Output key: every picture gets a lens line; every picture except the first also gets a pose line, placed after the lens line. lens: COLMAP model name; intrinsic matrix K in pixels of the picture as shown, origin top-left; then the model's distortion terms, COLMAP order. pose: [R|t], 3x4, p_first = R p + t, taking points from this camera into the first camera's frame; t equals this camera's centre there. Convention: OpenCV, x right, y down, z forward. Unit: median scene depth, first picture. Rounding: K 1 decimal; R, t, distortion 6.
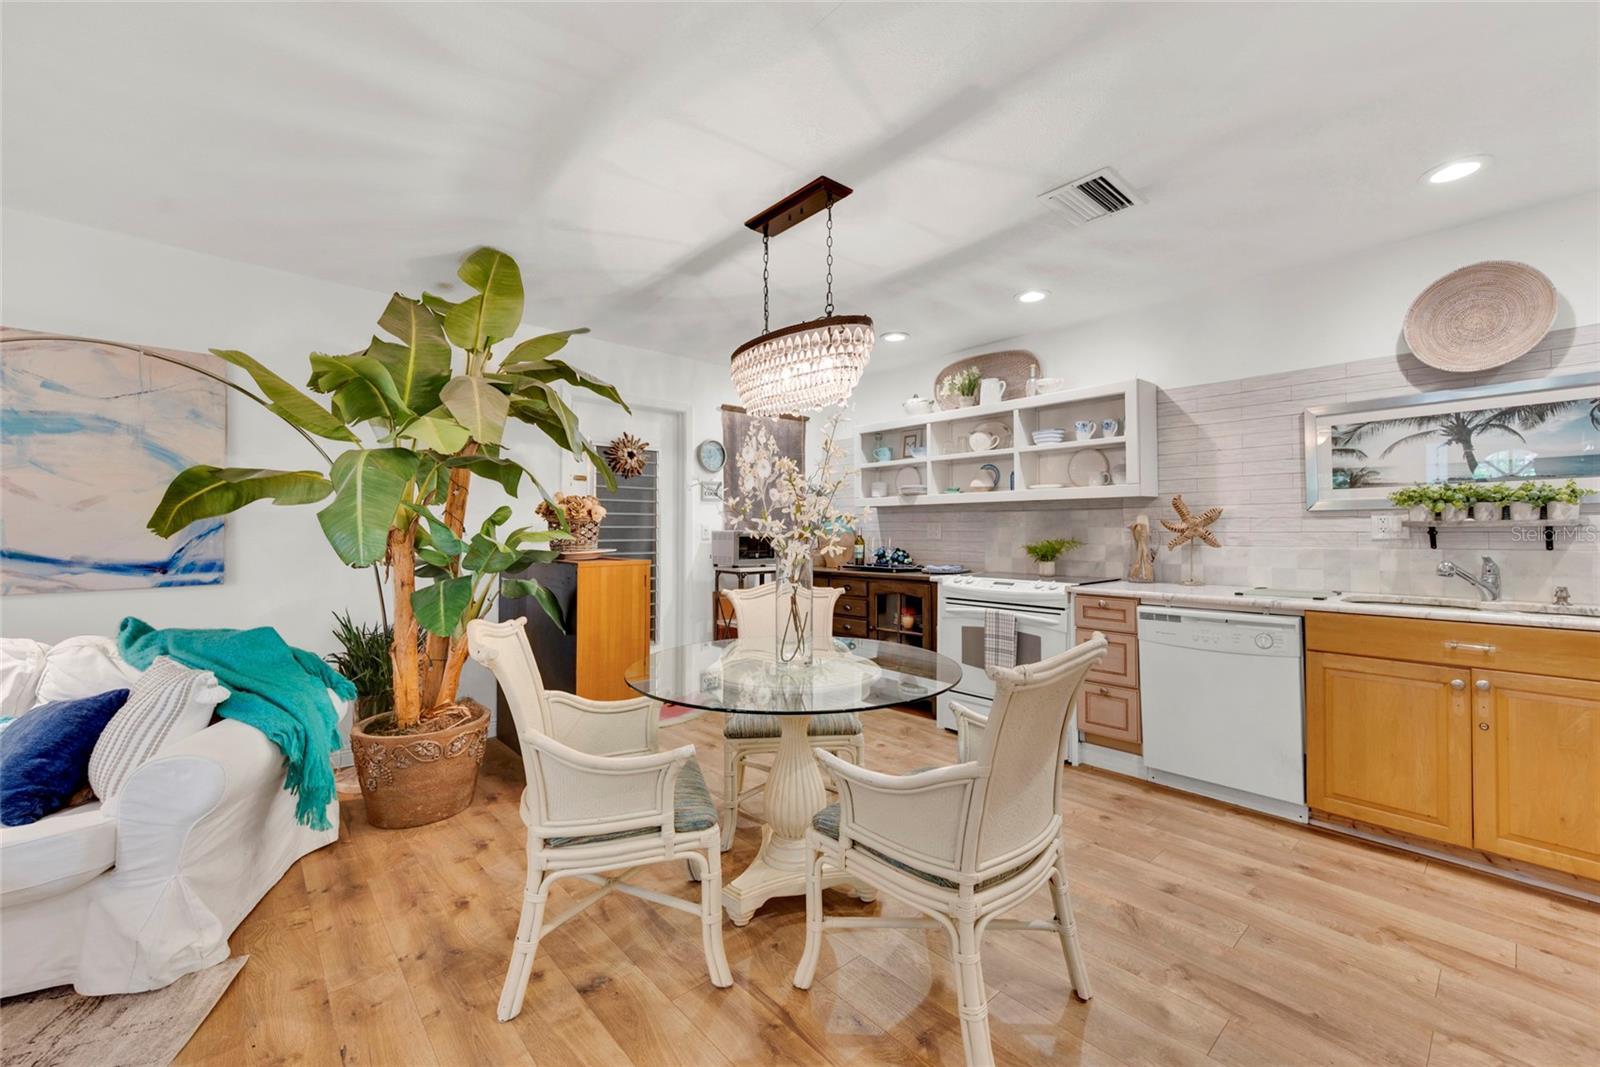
lens RADIAL K [[641.6, 0, 794.1], [0, 641.6, 535.6], [0, 0, 1]] dist [0.005790, -0.000493]
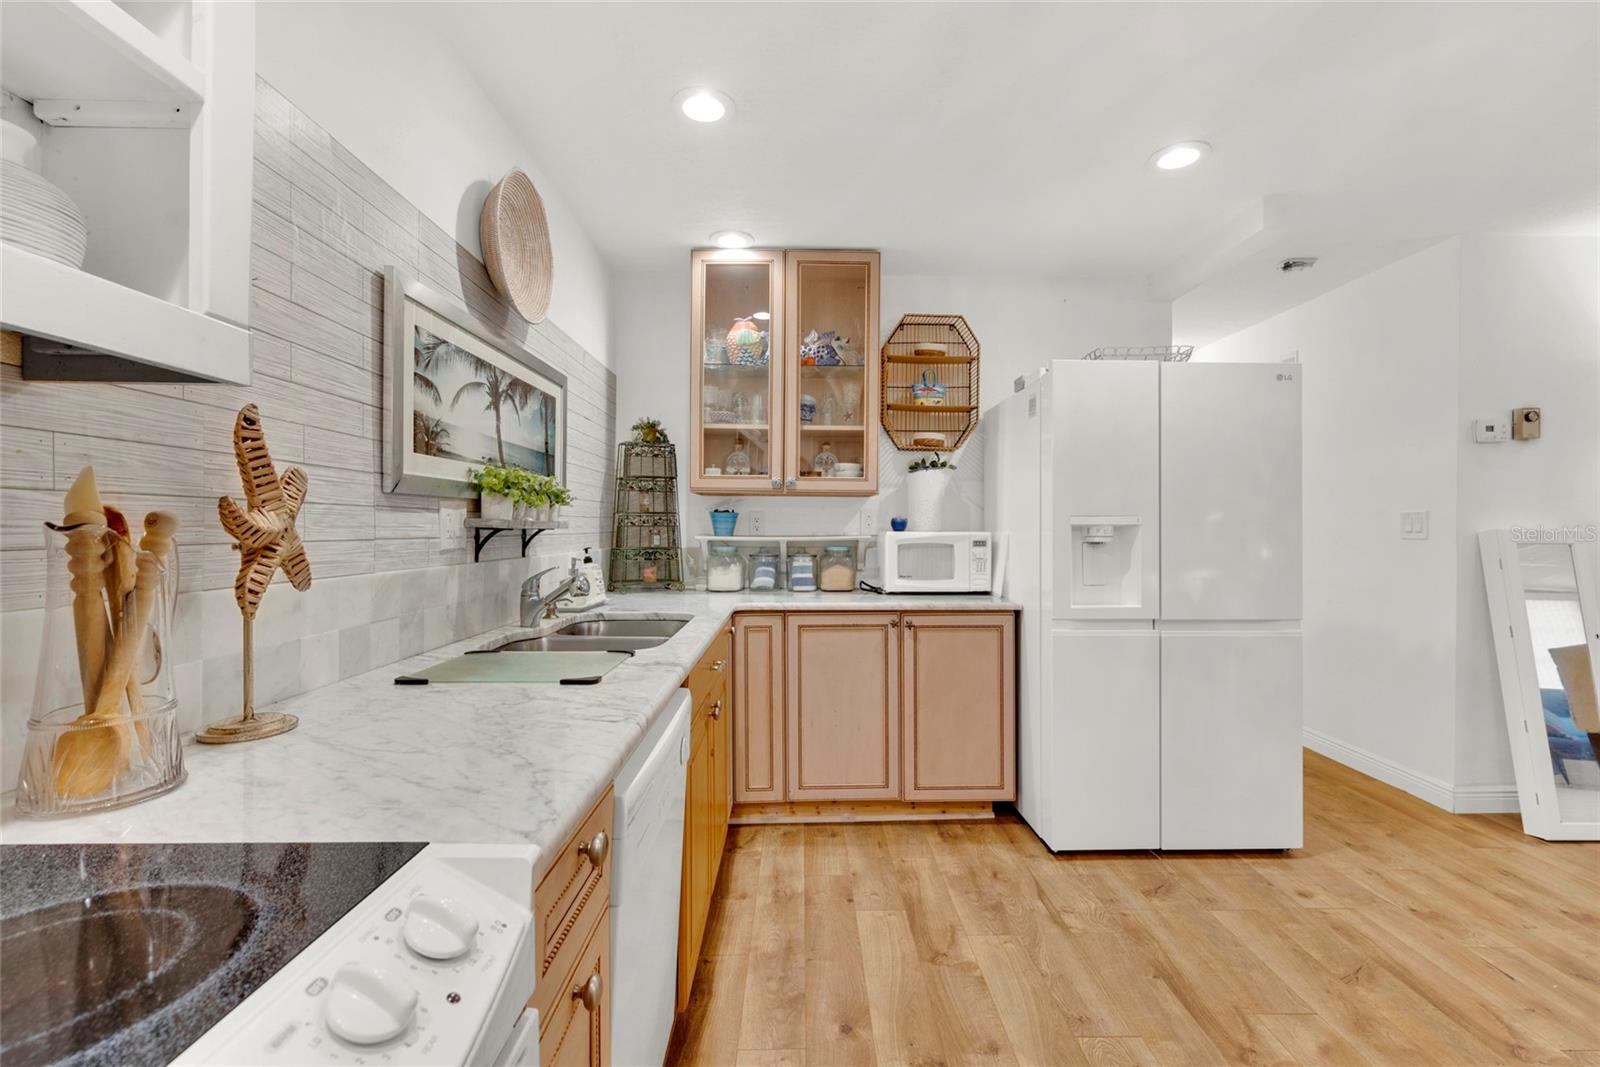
lens RADIAL K [[641.6, 0, 809.2], [0, 641.6, 529.3], [0, 0, 1]] dist [0.005790, -0.000493]
pose [[-0.763492, -0.010055, 0.645739, 0.452552], [-0.018262, 0.999815, -0.006023, -0.024503], [-0.645559, -0.016391, -0.763534, 1.880722]]
